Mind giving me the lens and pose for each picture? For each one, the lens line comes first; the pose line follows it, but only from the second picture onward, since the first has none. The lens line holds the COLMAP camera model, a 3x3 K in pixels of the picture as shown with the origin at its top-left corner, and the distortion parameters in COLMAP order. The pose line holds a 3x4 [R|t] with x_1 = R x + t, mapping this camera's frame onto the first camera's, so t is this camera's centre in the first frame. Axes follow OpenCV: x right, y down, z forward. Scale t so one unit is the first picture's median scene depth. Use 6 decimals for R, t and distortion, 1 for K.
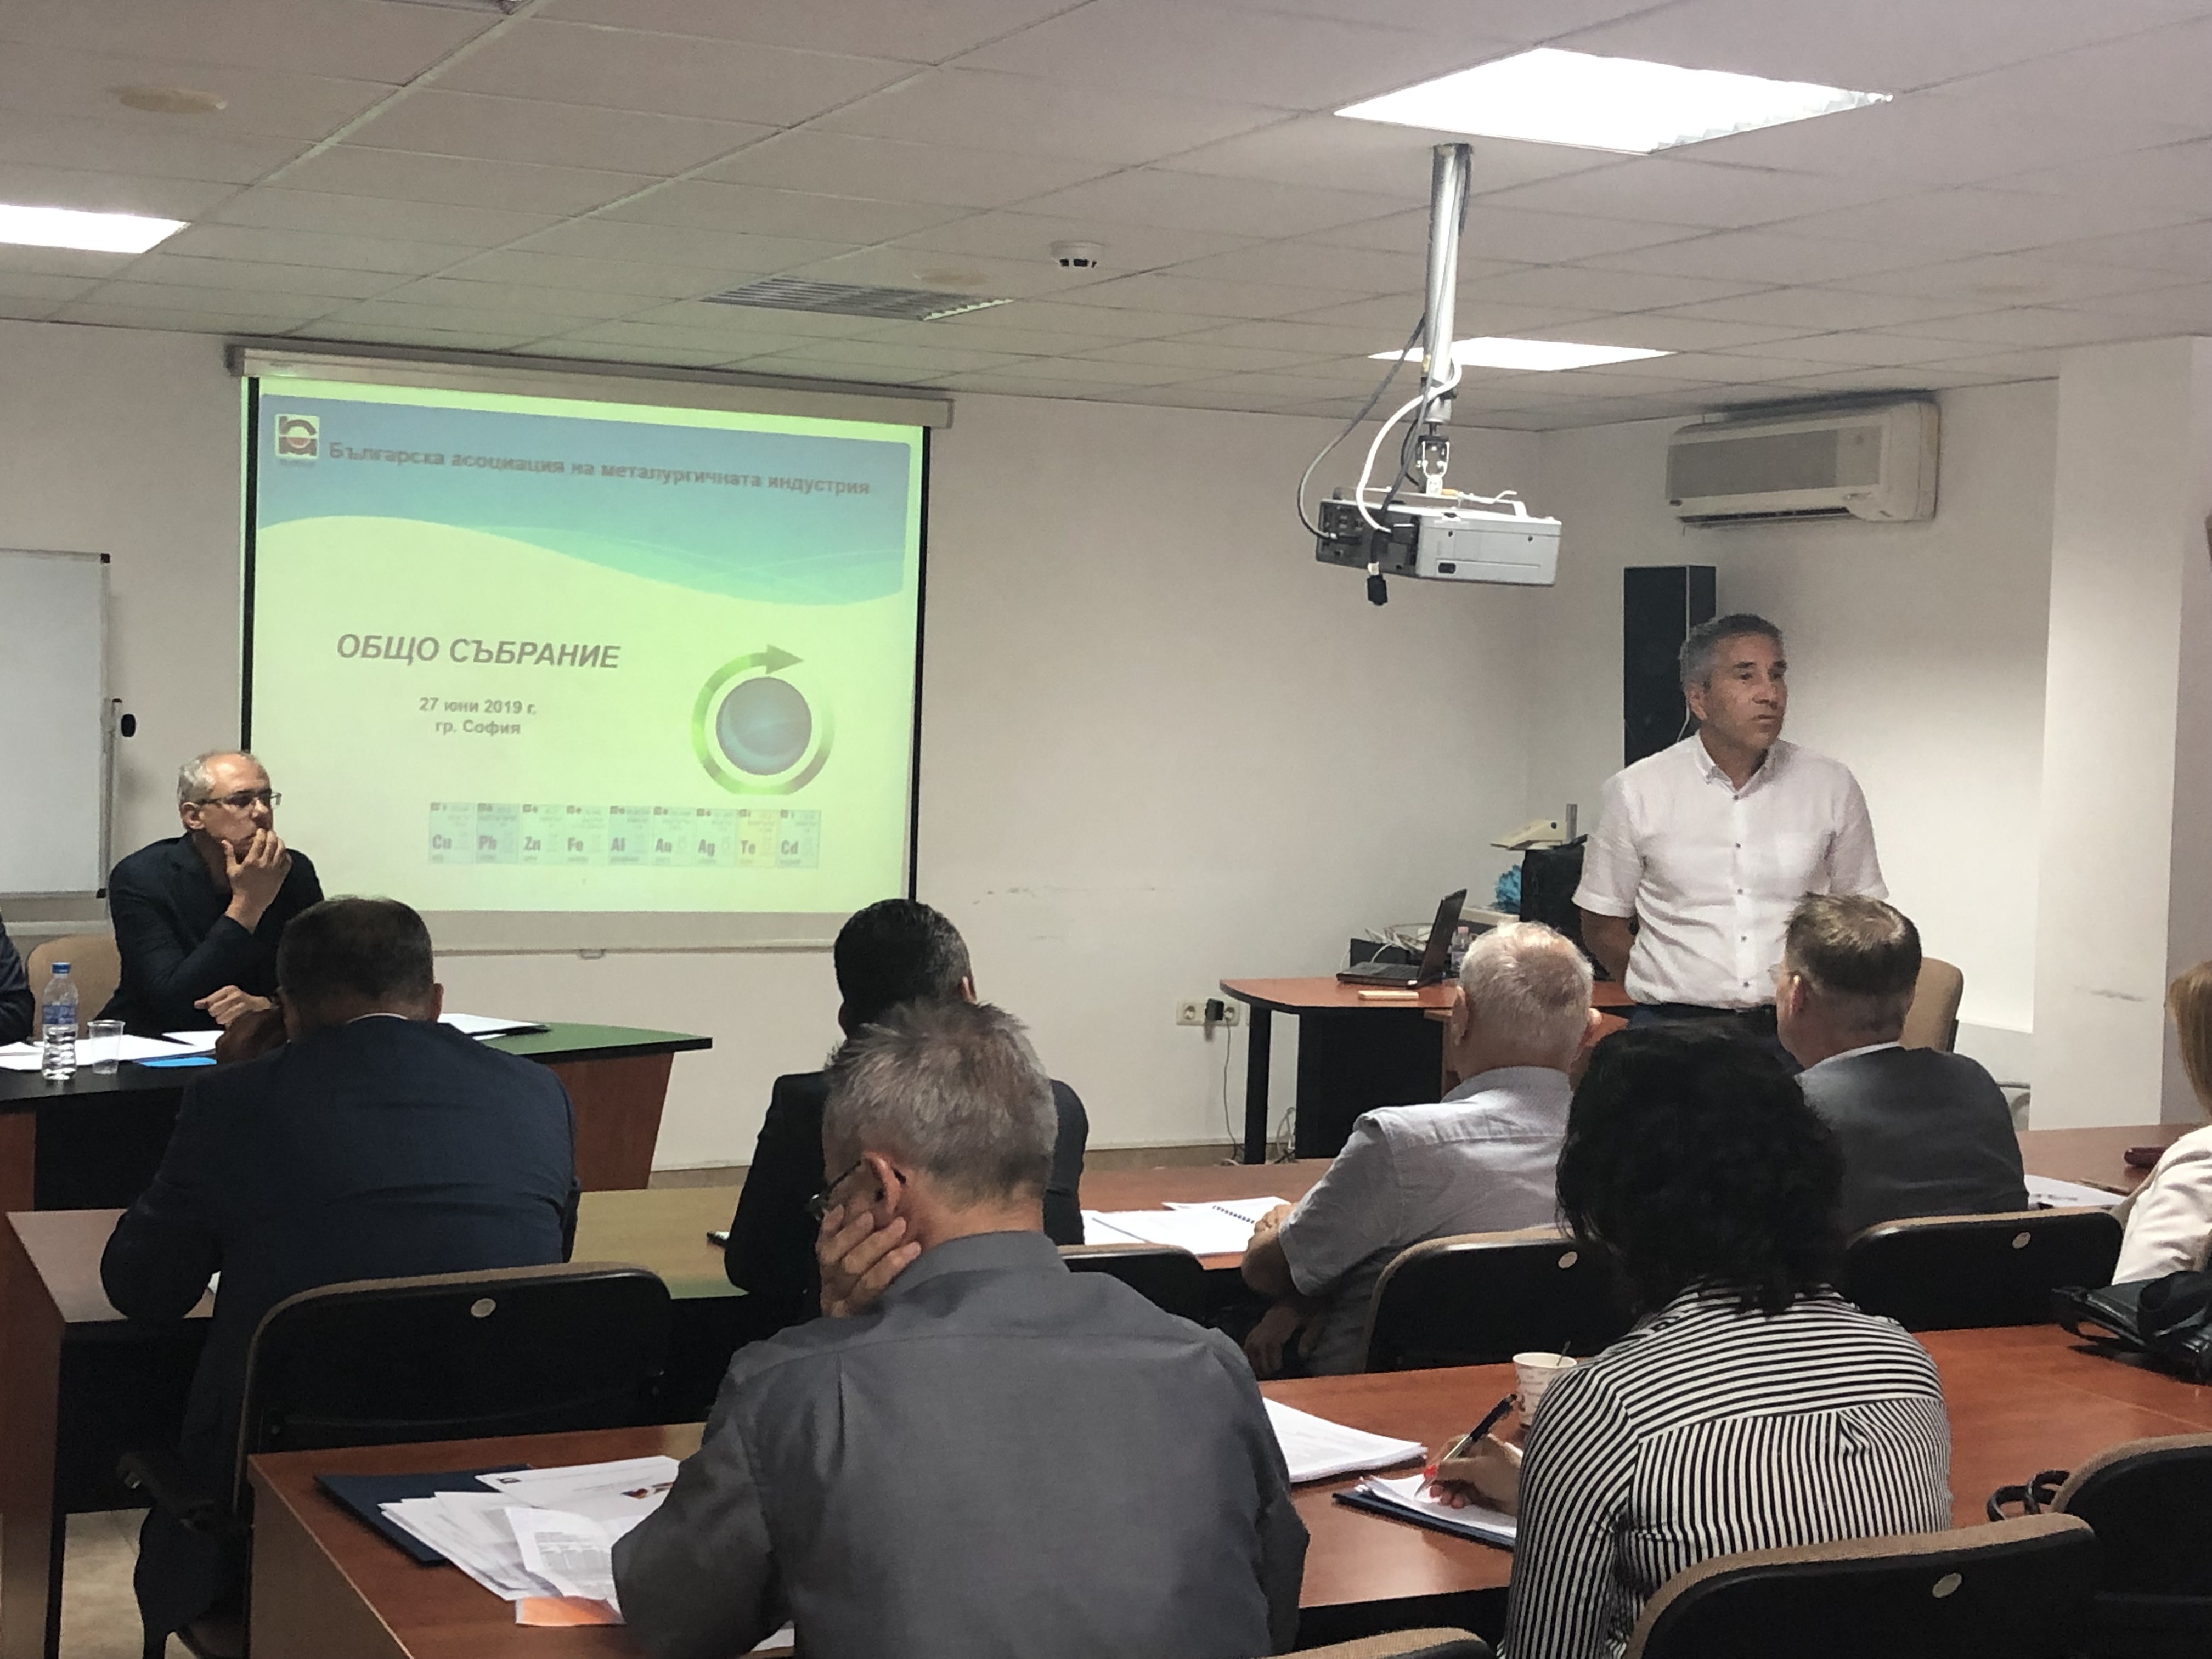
lens RADIAL K [[3187.3, 0, 1112.1], [0, 3187.3, 805.6], [0, 0, 1]] dist [0.055581, 0.000000]
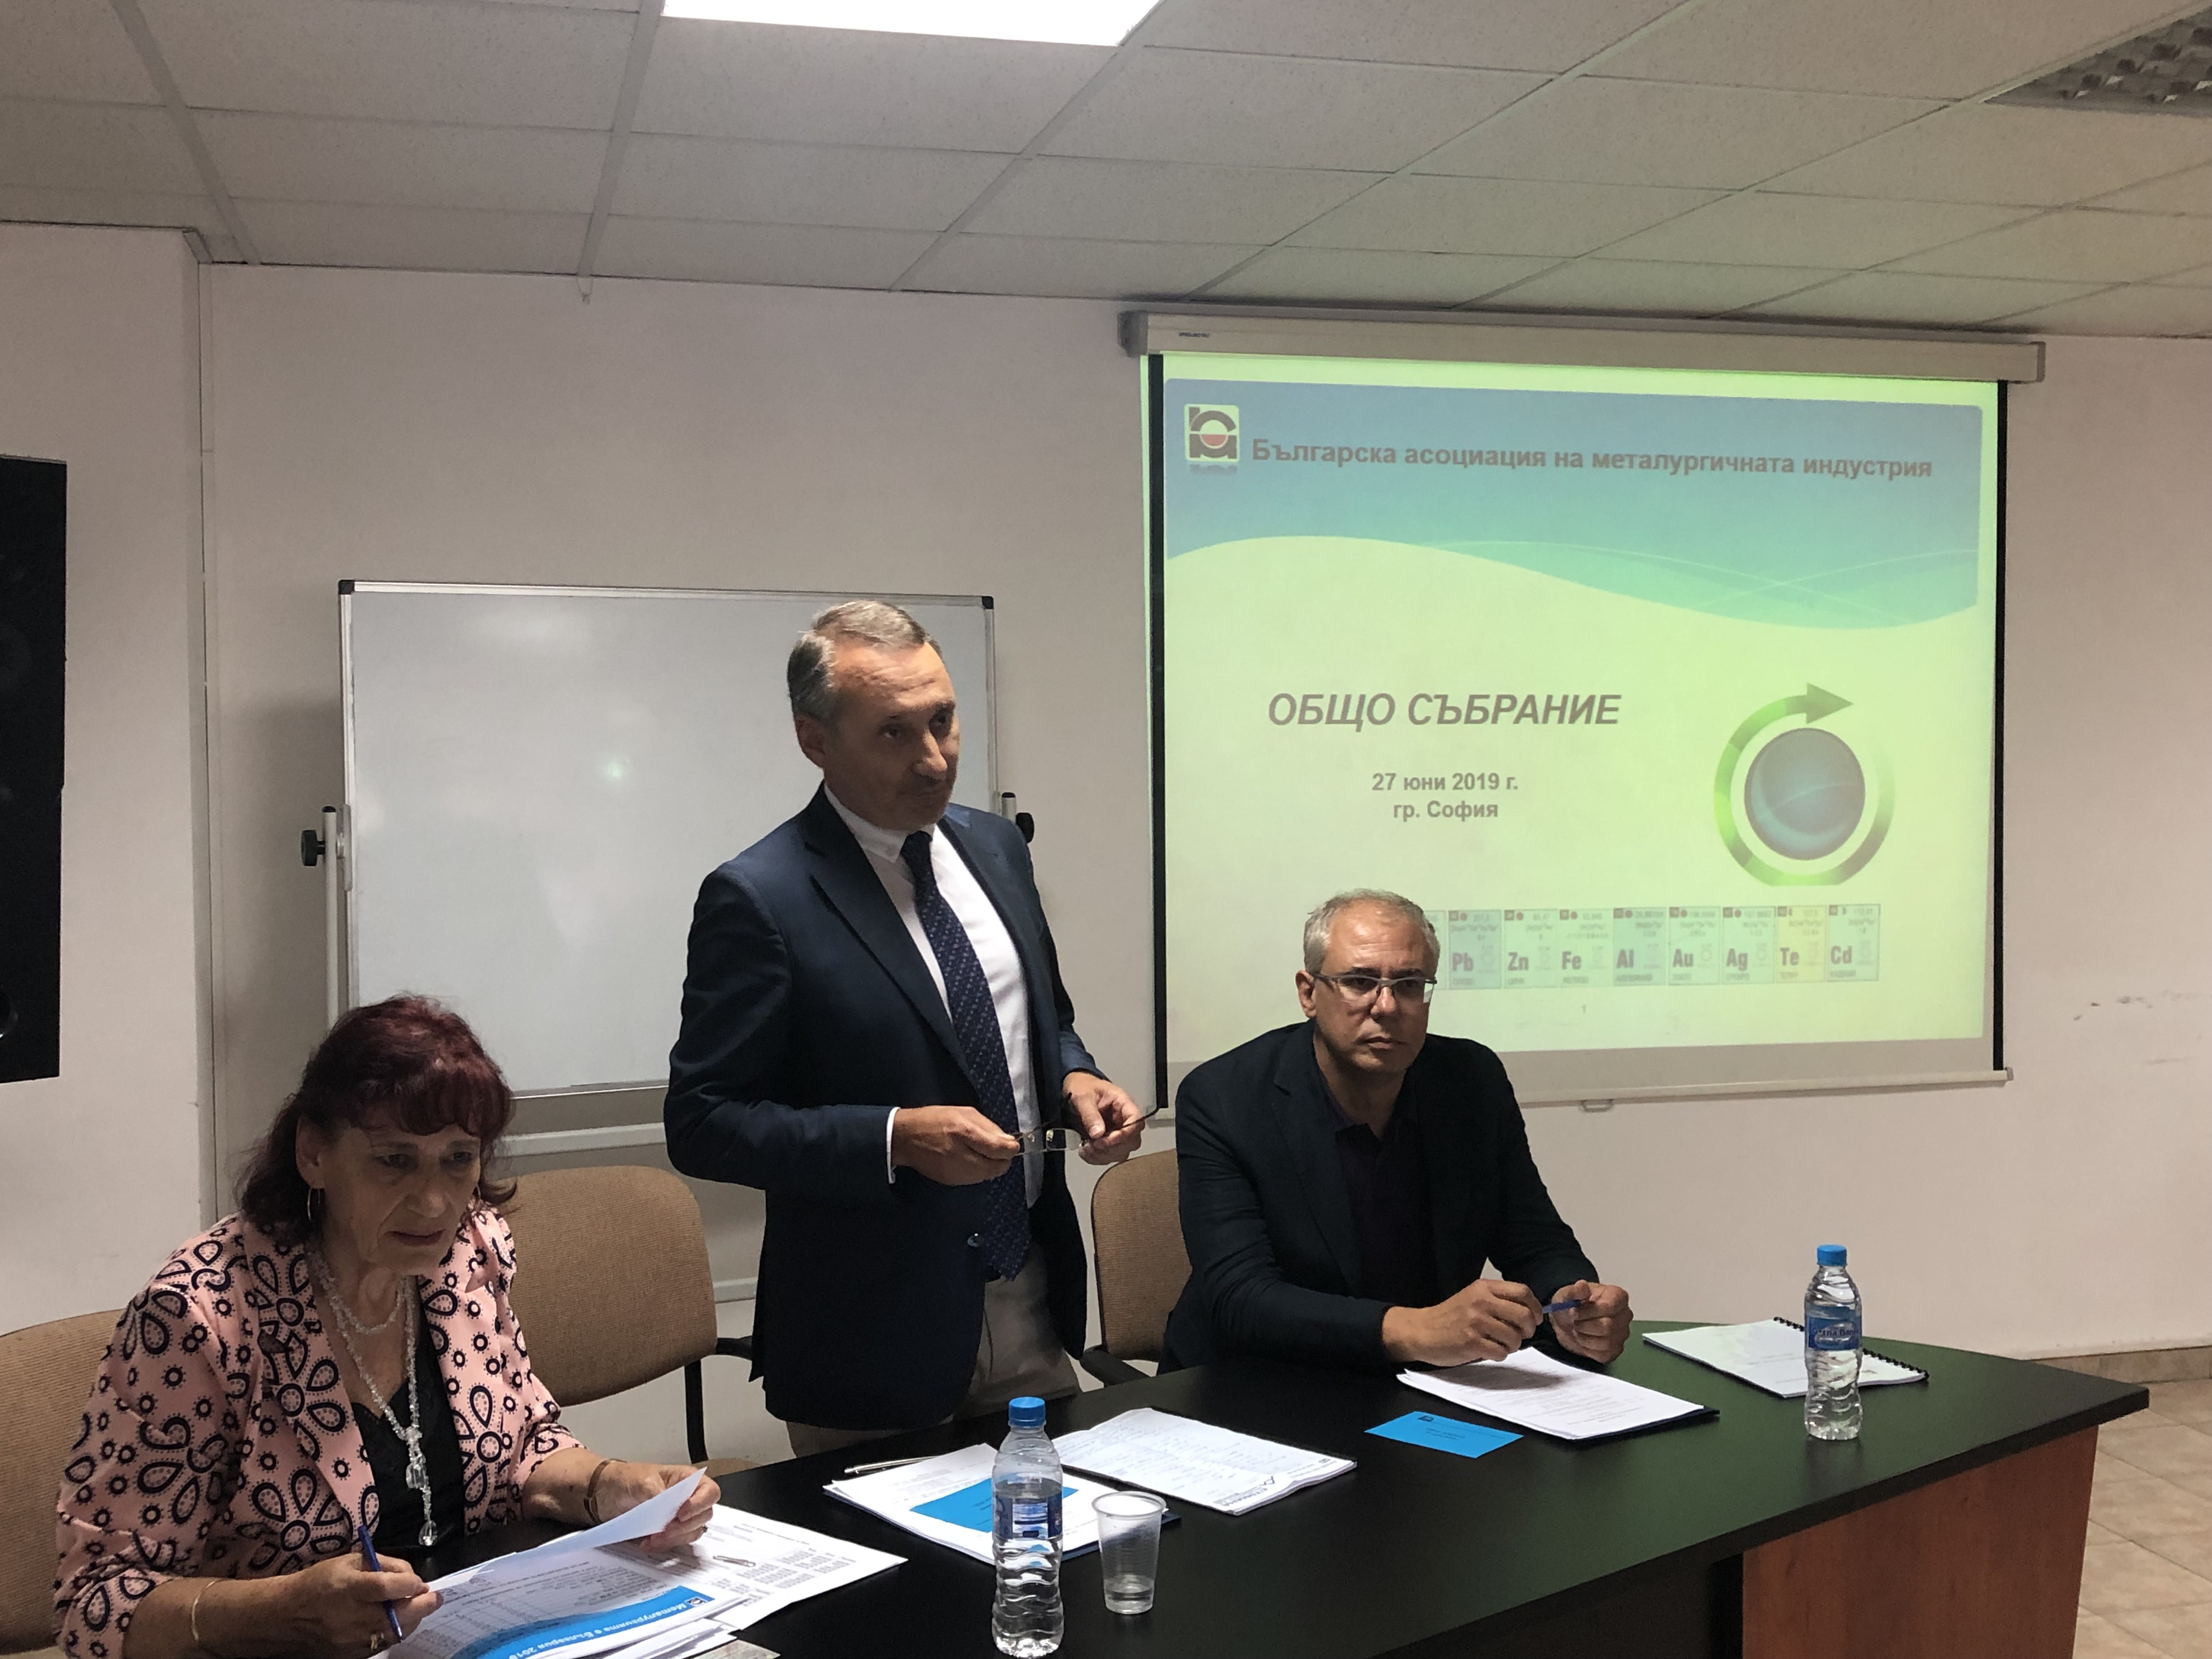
lens RADIAL K [[2397.4, 0, 1104.4], [0, 2397.4, 832.4], [0, 0, 1]] dist [0.159159, 0.000000]
pose [[0.984501, -0.031746, -0.172485, -0.178223], [0.031681, 0.999493, -0.003132, -0.019900], [0.172497, -0.002381, 0.985007, 0.422551]]
